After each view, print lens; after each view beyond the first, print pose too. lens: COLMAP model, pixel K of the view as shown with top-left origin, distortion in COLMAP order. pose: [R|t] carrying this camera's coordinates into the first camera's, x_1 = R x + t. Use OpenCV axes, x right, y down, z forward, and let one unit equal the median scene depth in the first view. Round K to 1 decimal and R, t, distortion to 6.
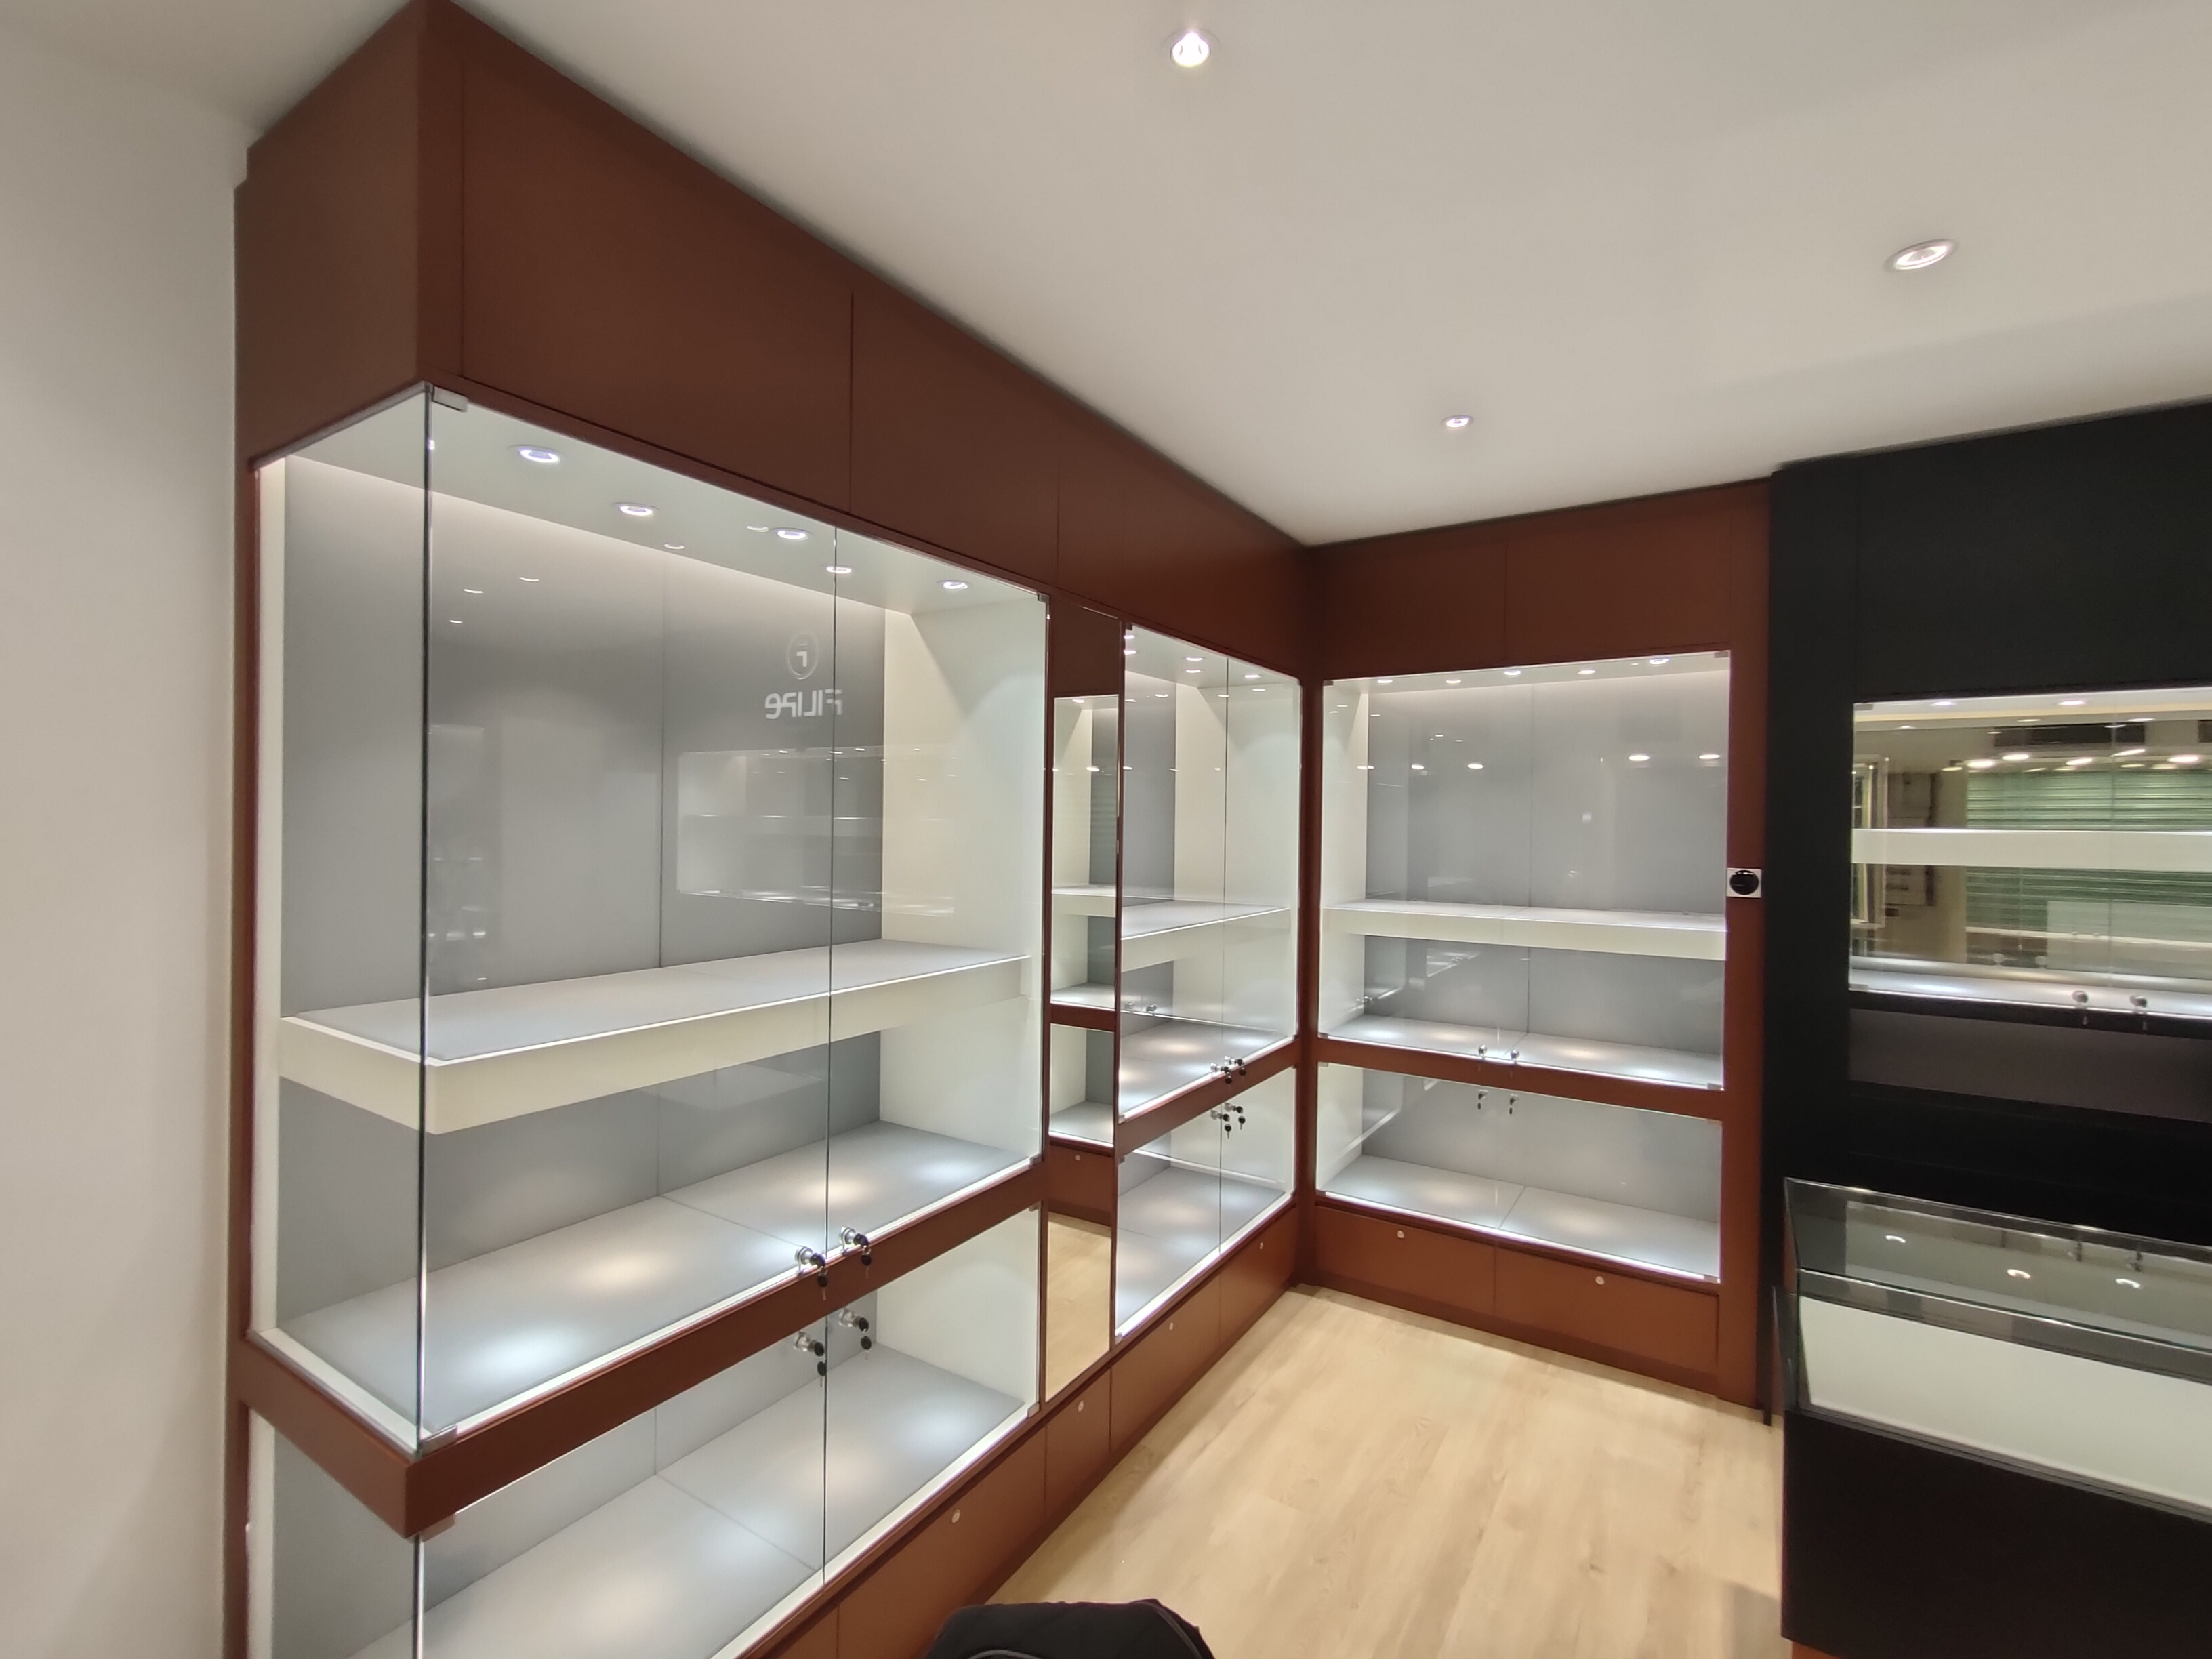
lens RADIAL K [[988.0, 0, 1098.0], [0, 988.0, 829.9], [0, 0, 1]] dist [0.005881, -0.001127]
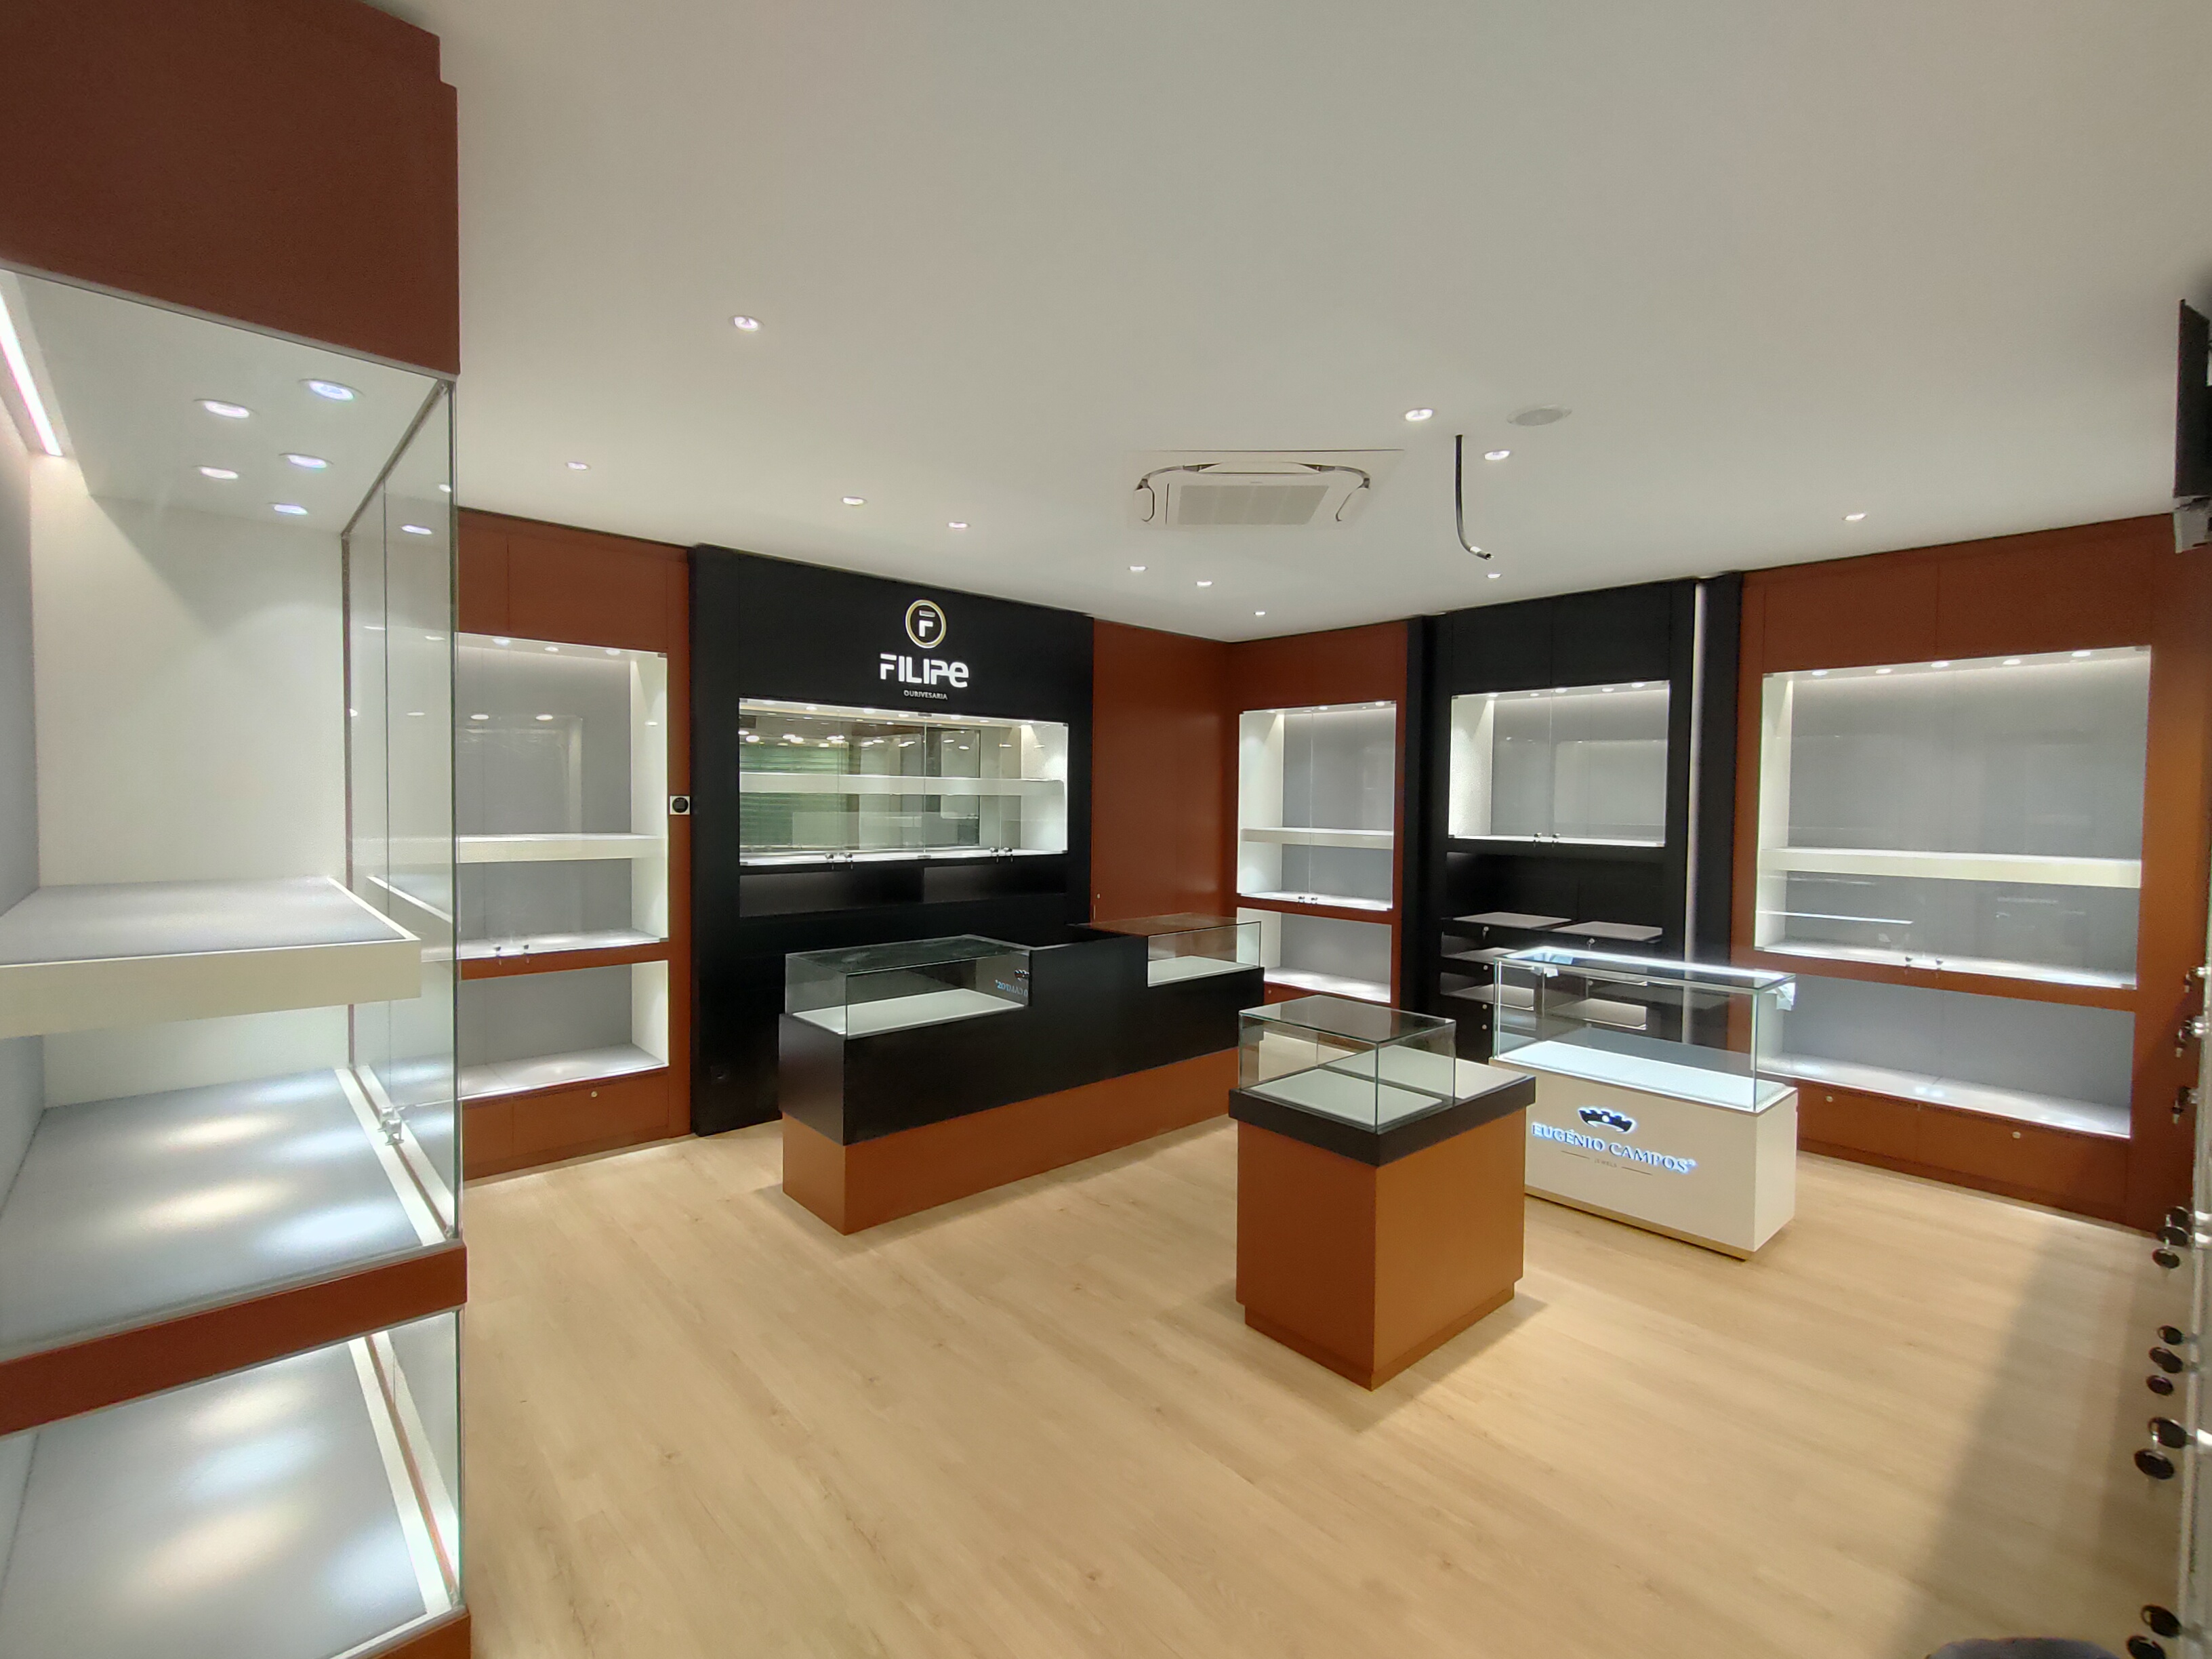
lens RADIAL K [[988.0, 0, 1093.7], [0, 988.0, 834.3], [0, 0, 1]] dist [0.005881, -0.001127]
pose [[0.257418, -0.042556, 0.965362, -0.637547], [-0.003588, 0.998981, 0.044995, 0.024165], [-0.966293, -0.015046, 0.257003, -0.029655]]
